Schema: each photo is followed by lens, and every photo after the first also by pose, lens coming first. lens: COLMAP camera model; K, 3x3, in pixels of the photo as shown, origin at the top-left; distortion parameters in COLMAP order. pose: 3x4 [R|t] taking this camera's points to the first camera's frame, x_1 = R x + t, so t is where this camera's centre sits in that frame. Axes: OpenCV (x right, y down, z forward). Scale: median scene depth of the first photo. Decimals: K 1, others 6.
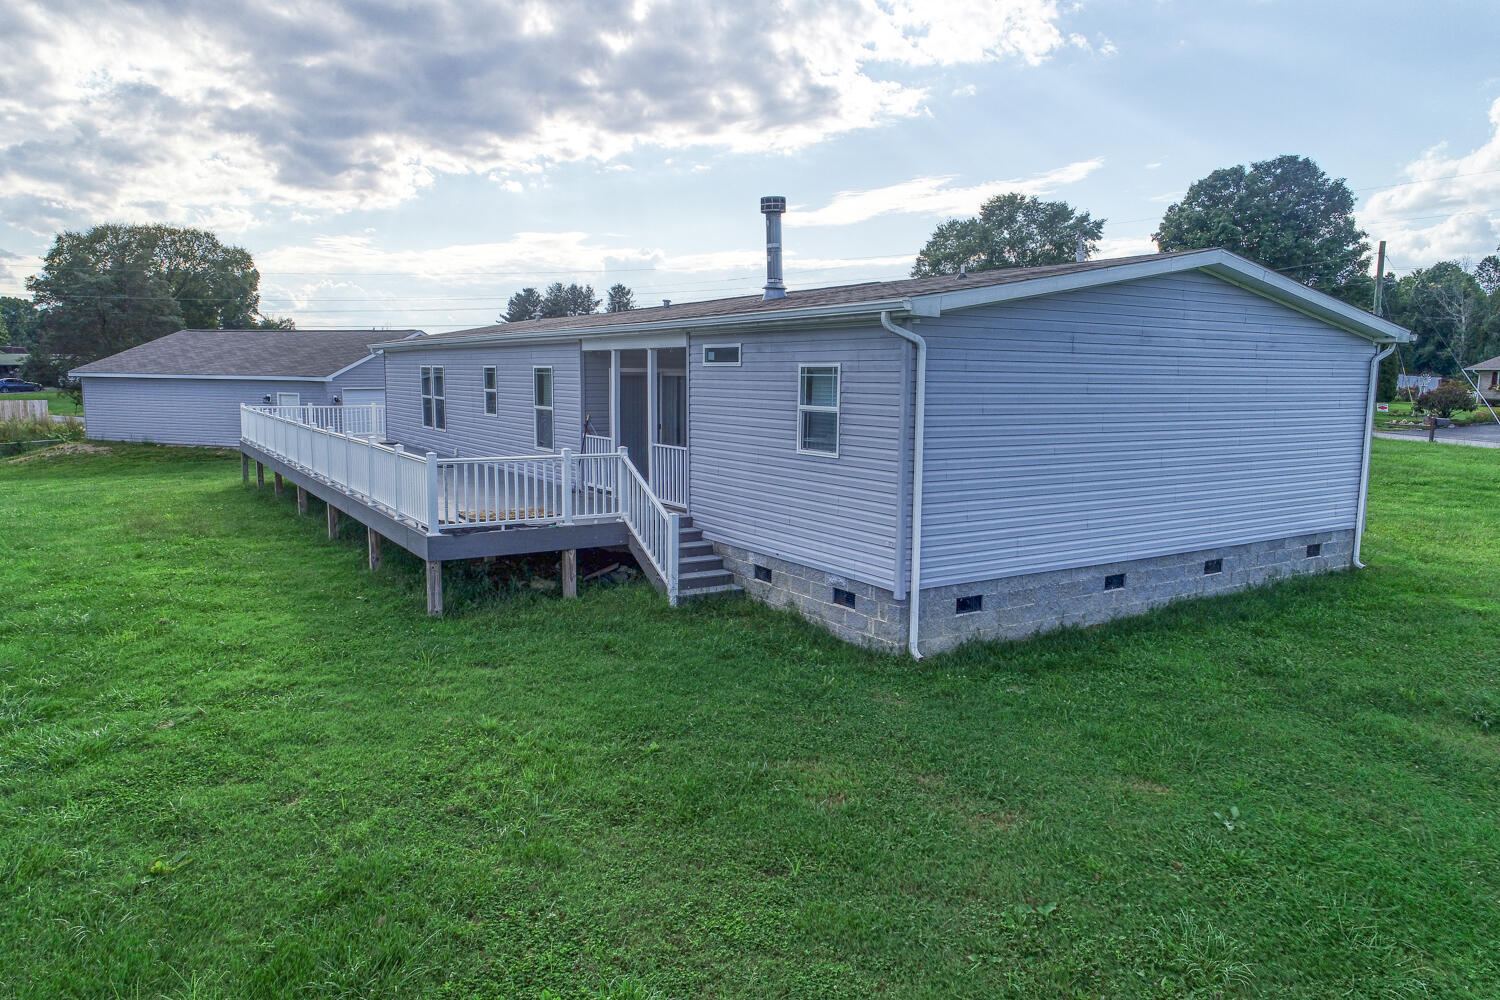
lens RADIAL K [[1010.0, 0, 748.9], [0, 1010.0, 453.9], [0, 0, 1]] dist [0.002587, 0.001958]
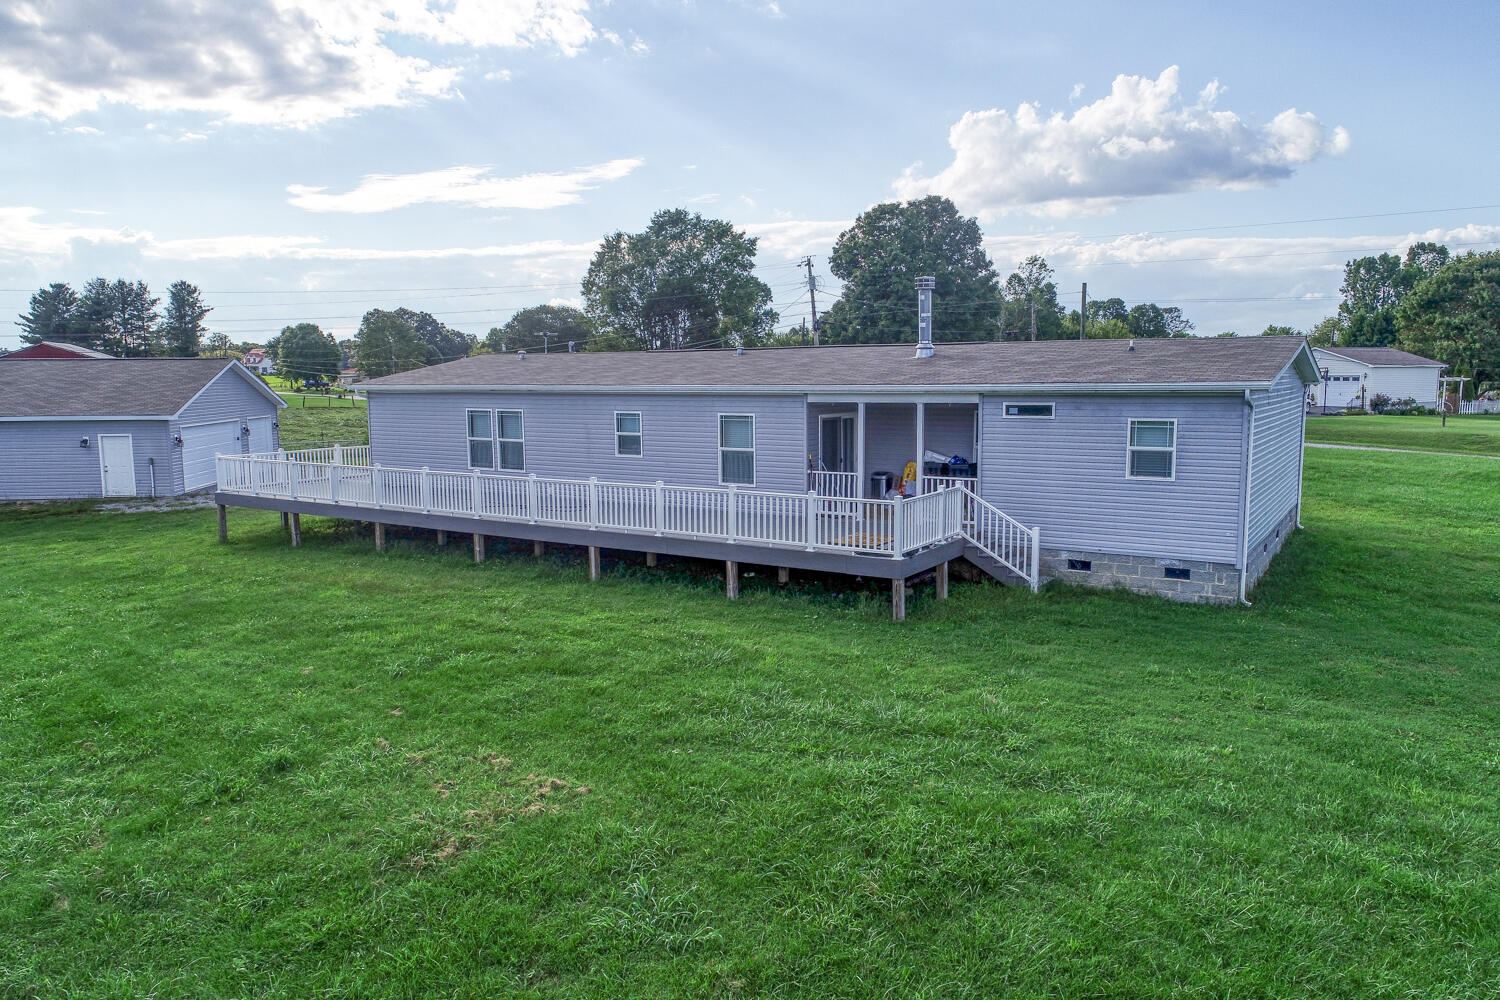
lens RADIAL K [[1033.7, 0, 750.0], [0, 1033.7, 500.0], [0, 0, 1]] dist [-0.005484, -0.000935]
pose [[0.909257, -0.068861, 0.410501, -0.514092], [0.050804, 0.997207, 0.054748, -0.039078], [-0.413124, -0.028925, 0.910215, -0.065544]]
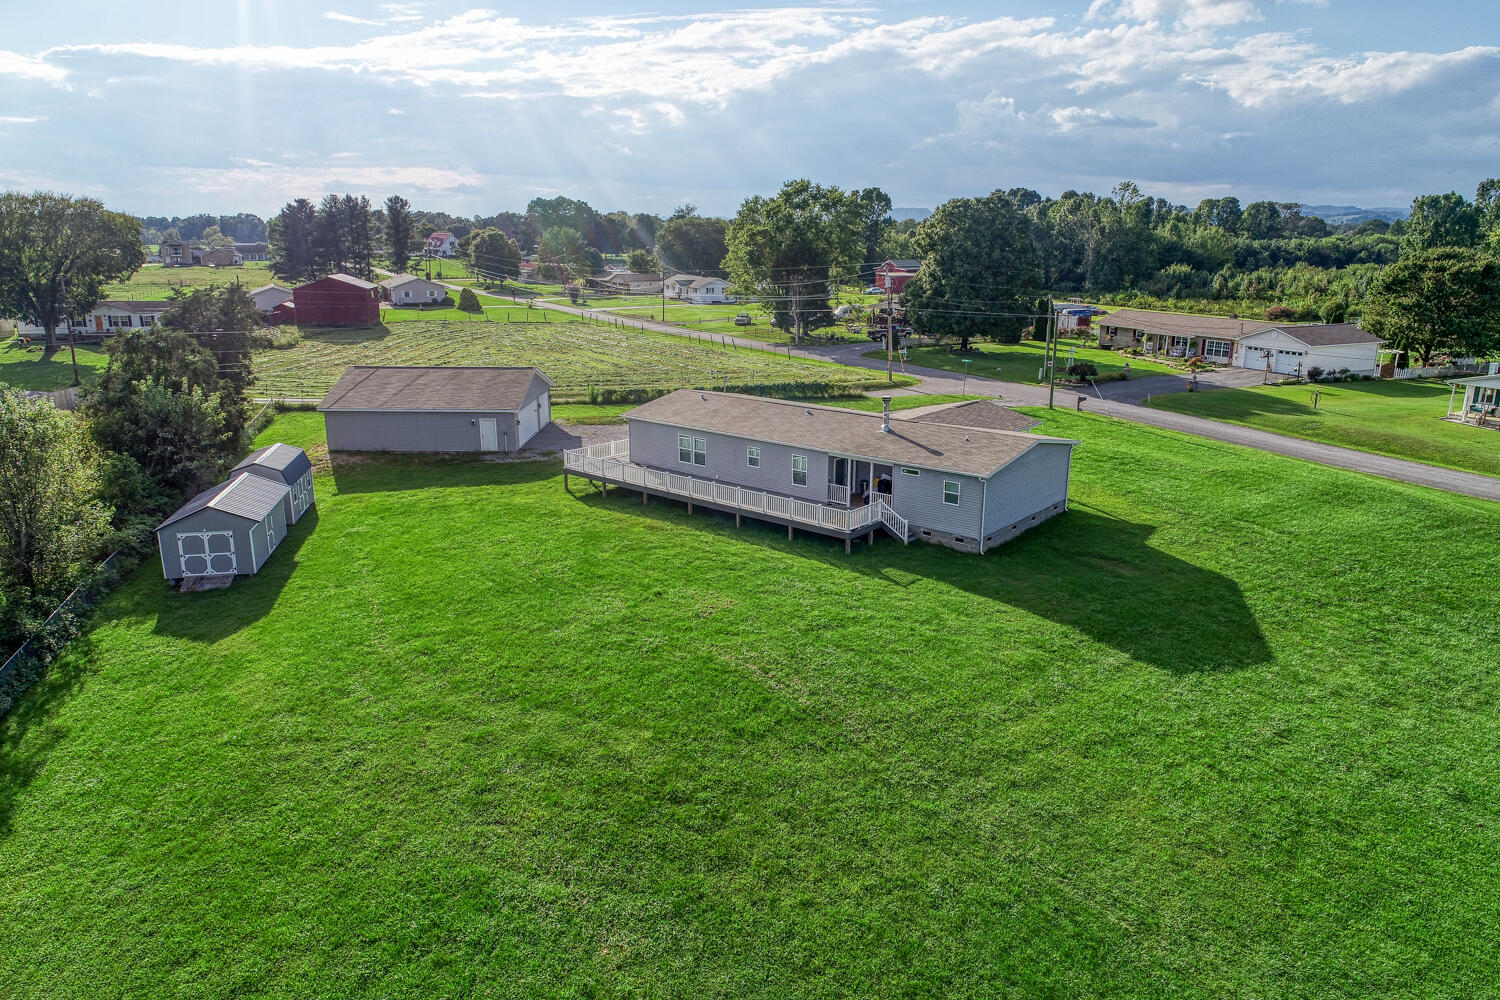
lens RADIAL K [[1018.0, 0, 754.9], [0, 1018.0, 467.1], [0, 0, 1]] dist [-0.008809, -0.004557]
pose [[0.954046, -0.073905, 0.290403, -0.833454], [0.029256, 0.987452, 0.155184, -0.361030], [-0.298228, -0.139556, 0.944237, -1.147232]]
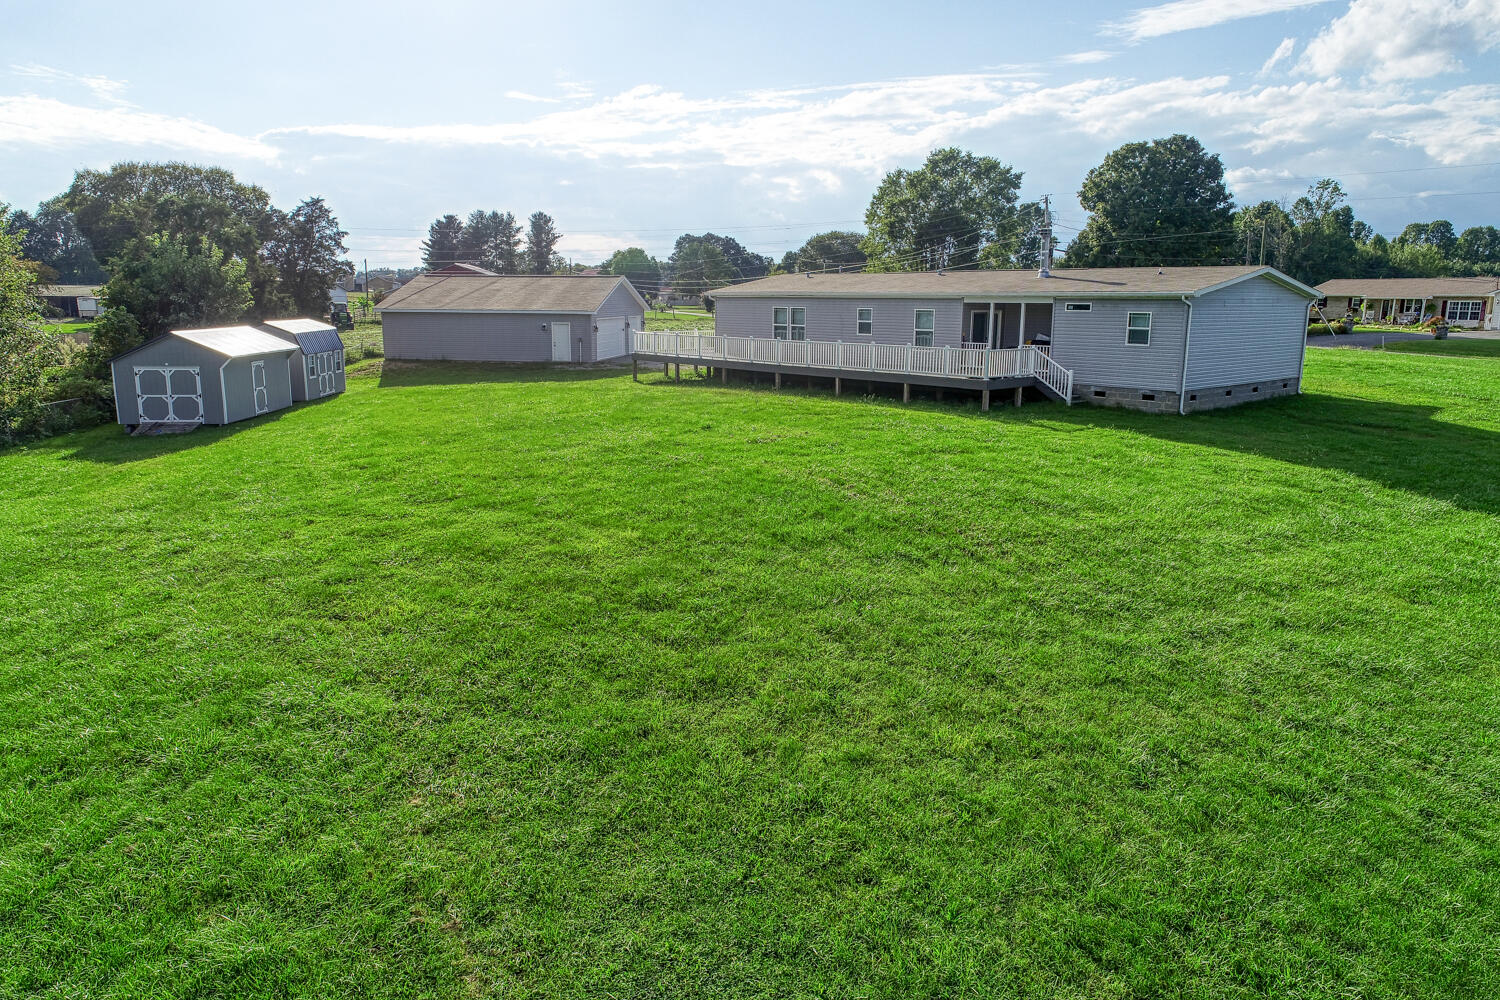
lens RADIAL K [[1011.0, 0, 750.0], [0, 1011.0, 500.0], [0, 0, 1]] dist [-0.006082, 0.000958]
pose [[0.988476, -0.035390, 0.147181, -0.647115], [0.017406, 0.992411, 0.121728, 0.029899], [-0.150372, -0.117763, 0.981591, -0.733264]]
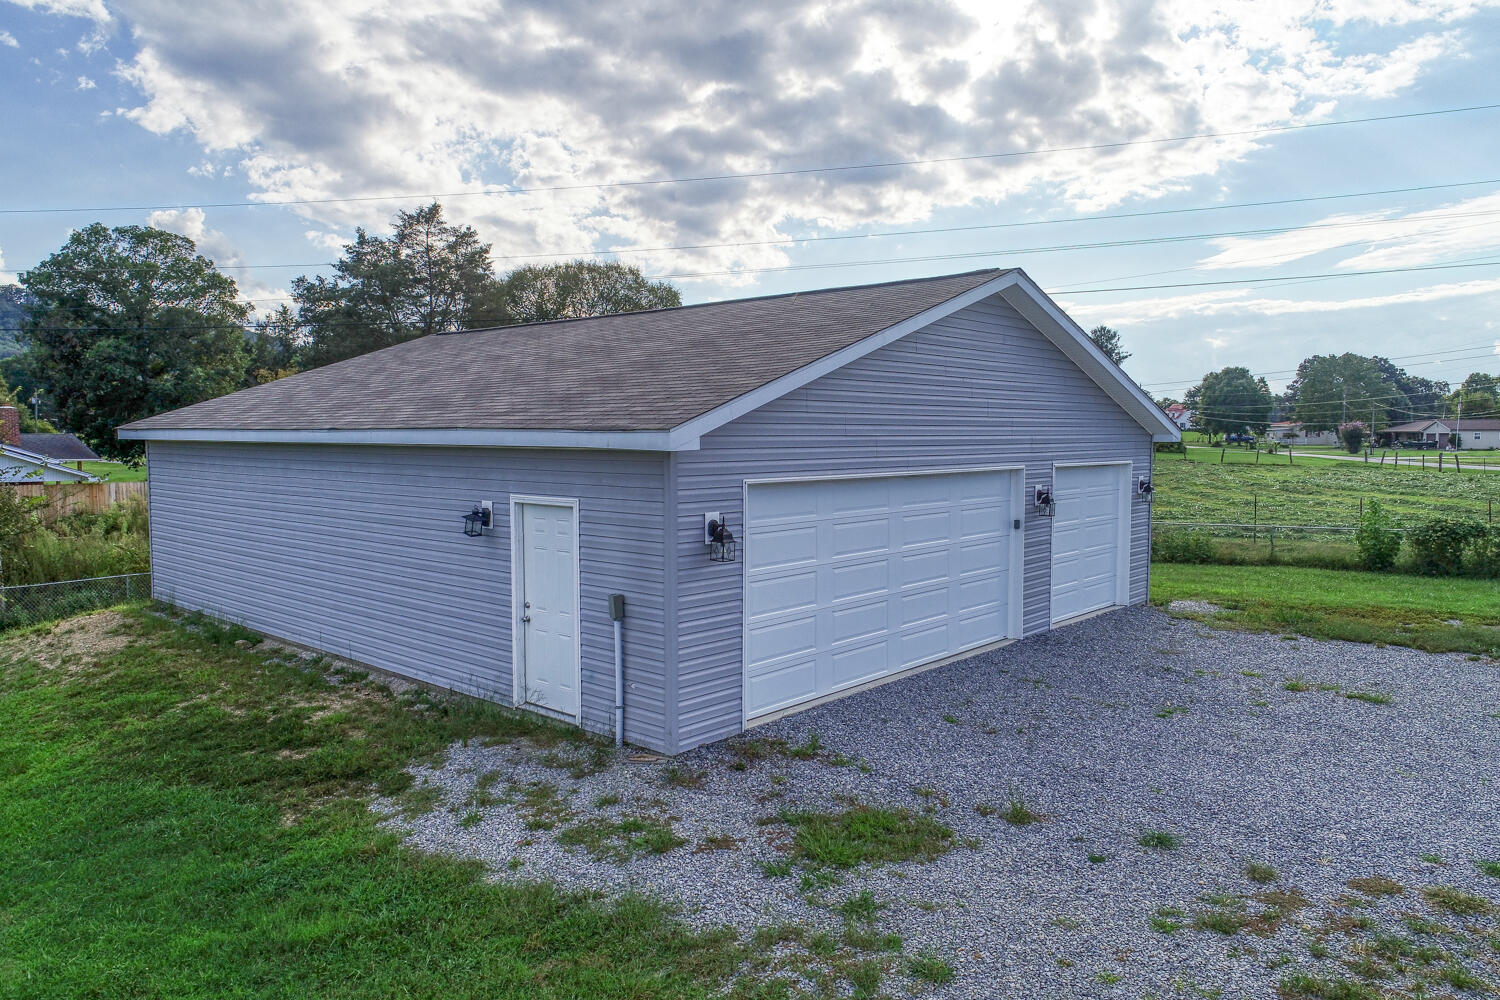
lens RADIAL K [[1011.0, 0, 750.0], [0, 1011.0, 500.0], [0, 0, 1]] dist [-0.006082, 0.000958]
pose [[0.915227, 0.016644, -0.402594, -0.487678], [-0.024281, 0.999609, -0.013874, -0.090857], [0.402205, 0.022473, 0.915274, 1.250191]]
